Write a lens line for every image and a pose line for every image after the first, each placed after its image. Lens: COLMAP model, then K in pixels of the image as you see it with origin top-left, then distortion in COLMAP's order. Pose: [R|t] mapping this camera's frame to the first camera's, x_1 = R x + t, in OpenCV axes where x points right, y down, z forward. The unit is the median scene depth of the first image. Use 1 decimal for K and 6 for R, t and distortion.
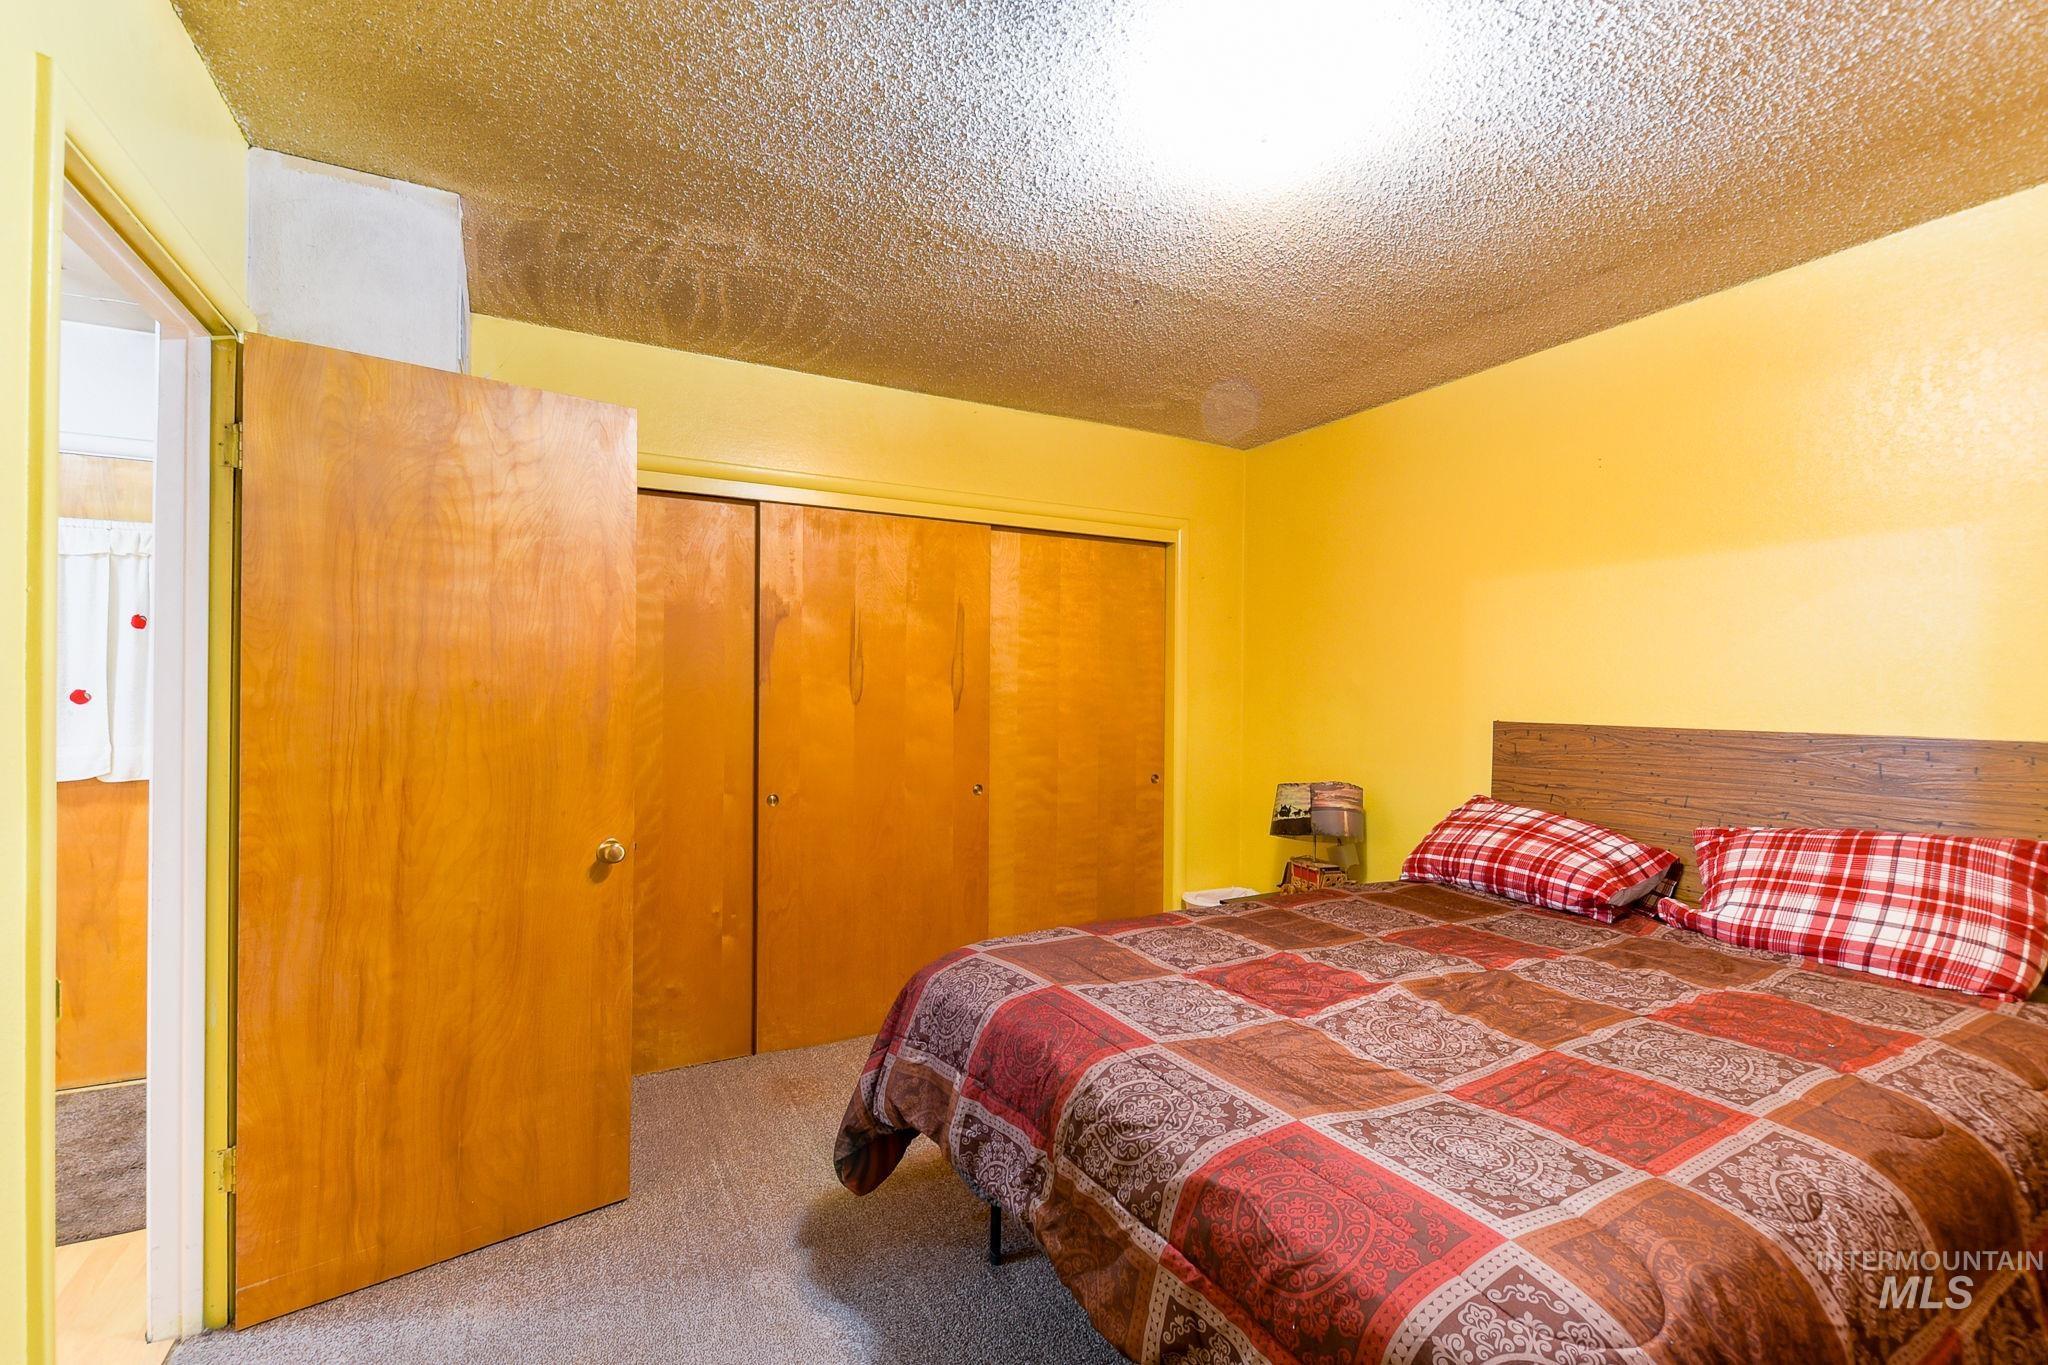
lens RADIAL K [[893.0, 0, 1016.6], [0, 893.0, 689.7], [0, 0, 1]] dist [0.007990, -0.003015]
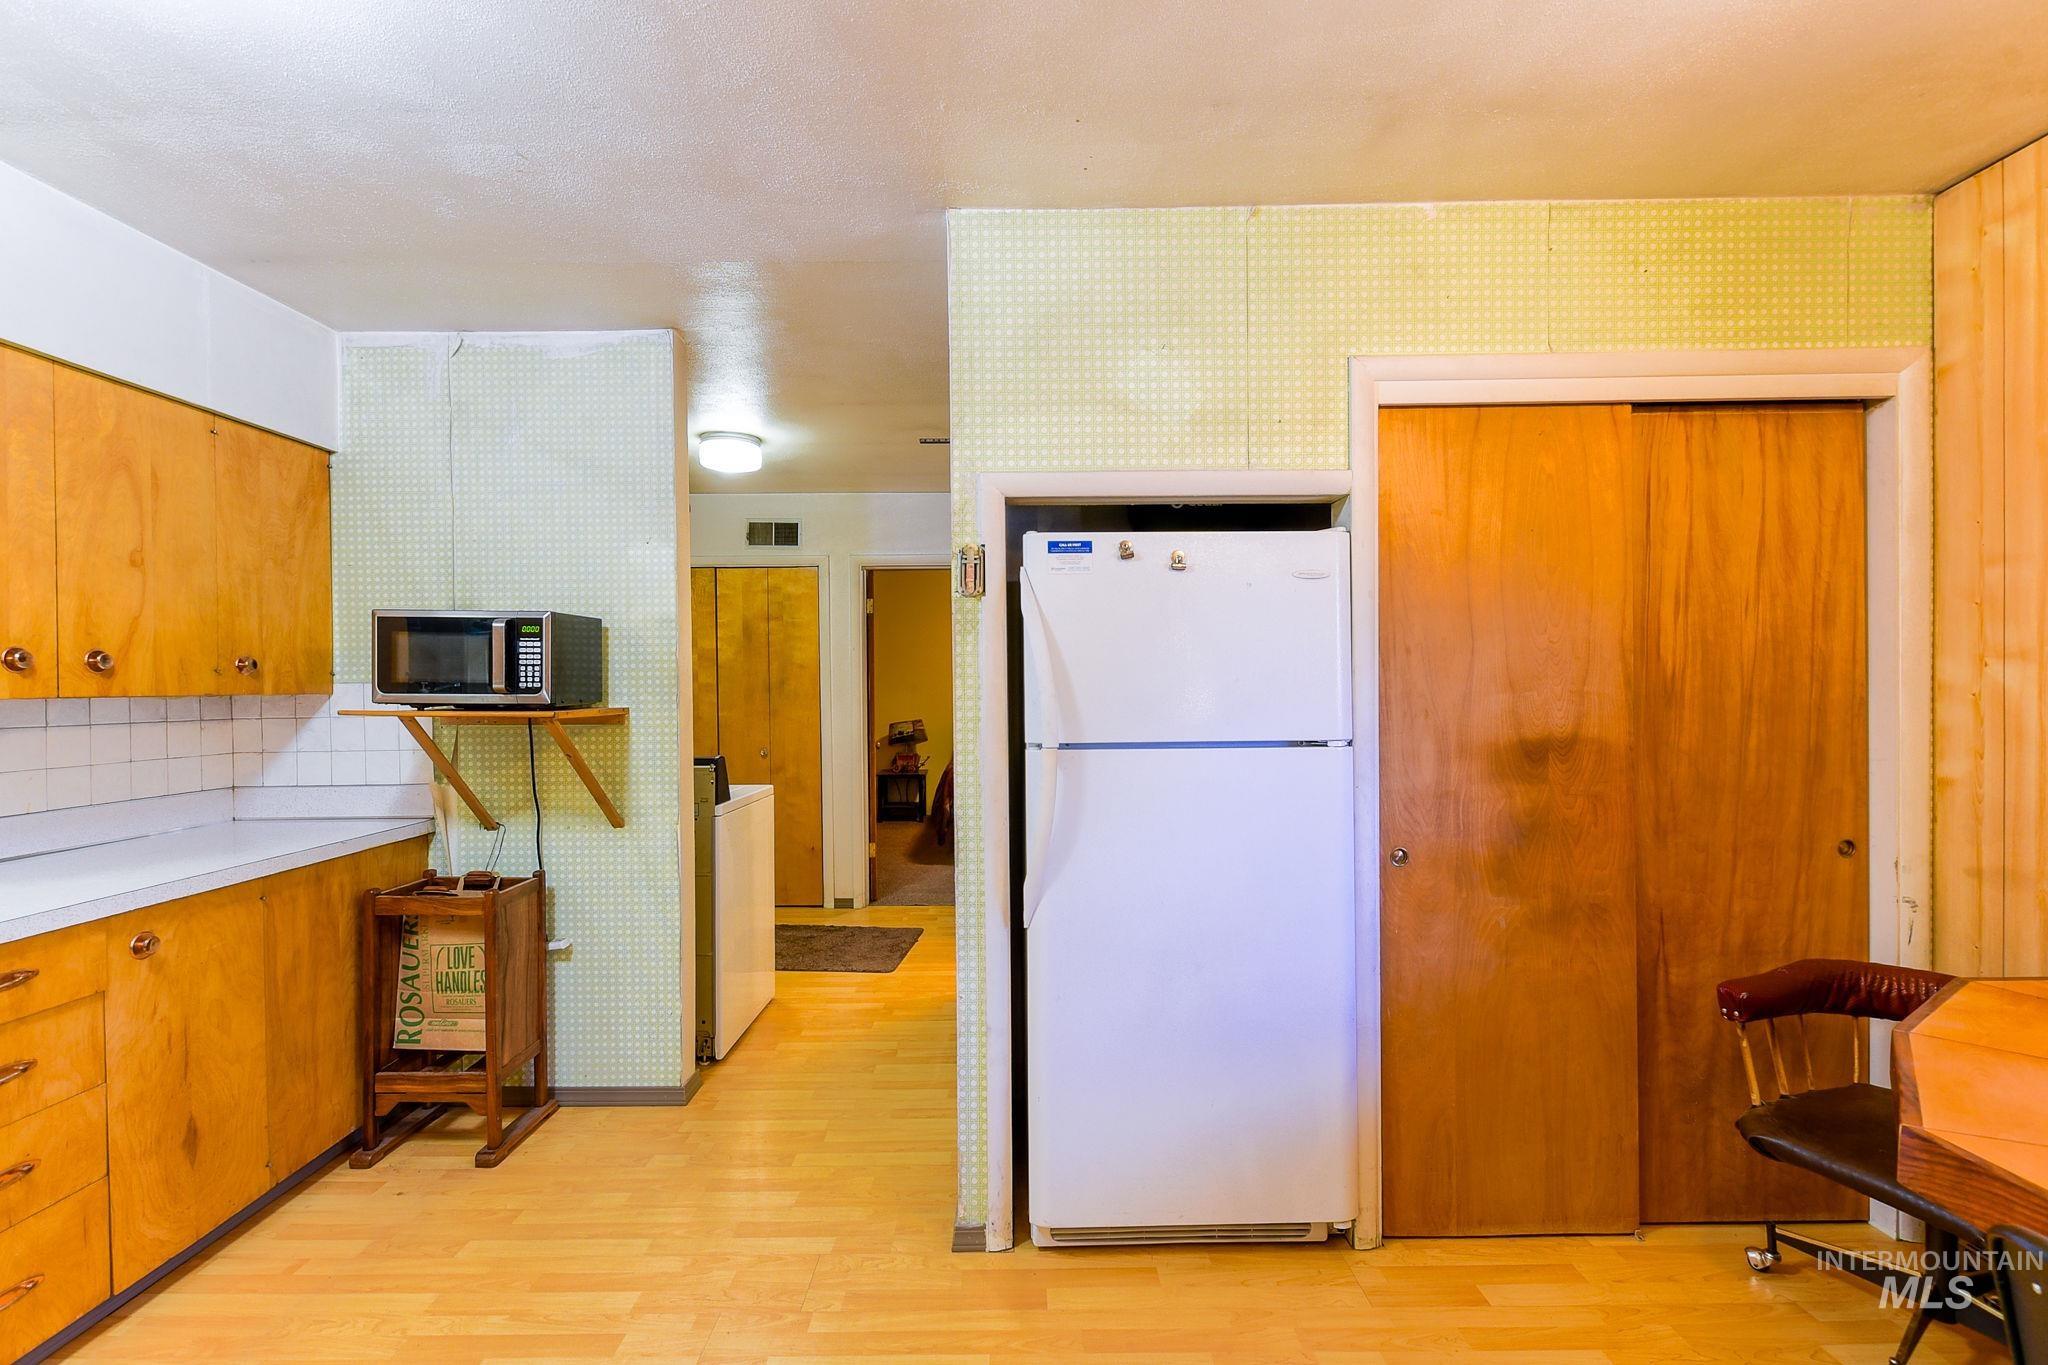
lens RADIAL K [[893.0, 0, 1019.9], [0, 893.0, 689.3], [0, 0, 1]] dist [0.007990, -0.003015]
pose [[0.473541, -0.016957, 0.880609, -2.178800], [0.007139, 0.999856, 0.015415, -0.029967], [-0.880743, -0.001013, 0.473593, -0.602305]]
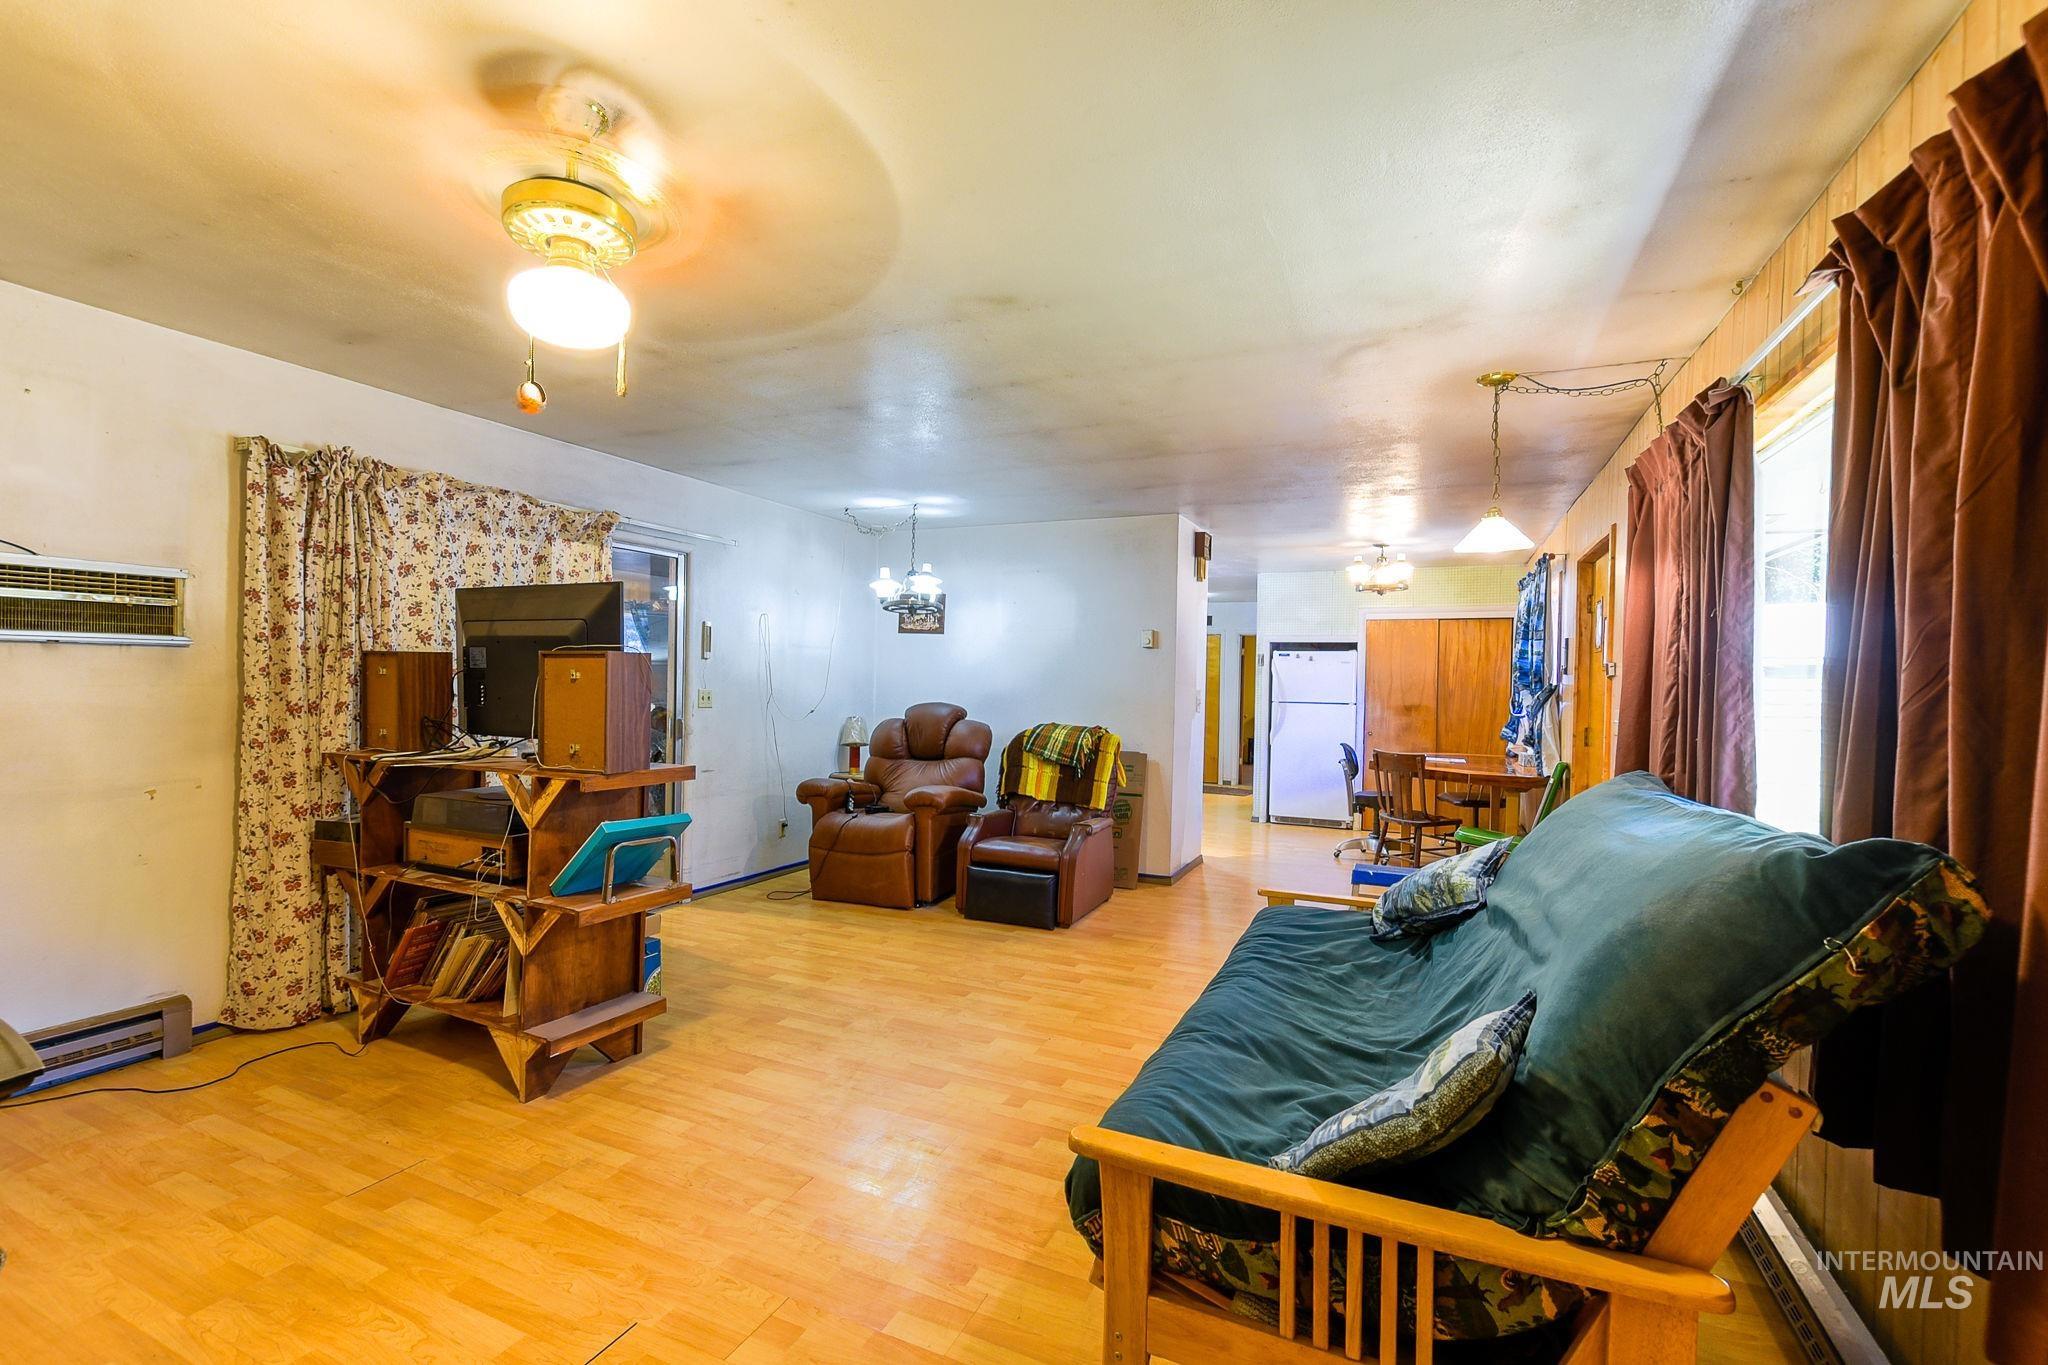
lens RADIAL K [[893.0, 0, 1016.4], [0, 893.0, 694.3], [0, 0, 1]] dist [0.007990, -0.003015]
pose [[0.796830, 0.003581, 0.604193, -4.211706], [-0.018779, 0.999646, 0.018841, -0.040653], [-0.603912, -0.026359, 0.796615, -2.274807]]
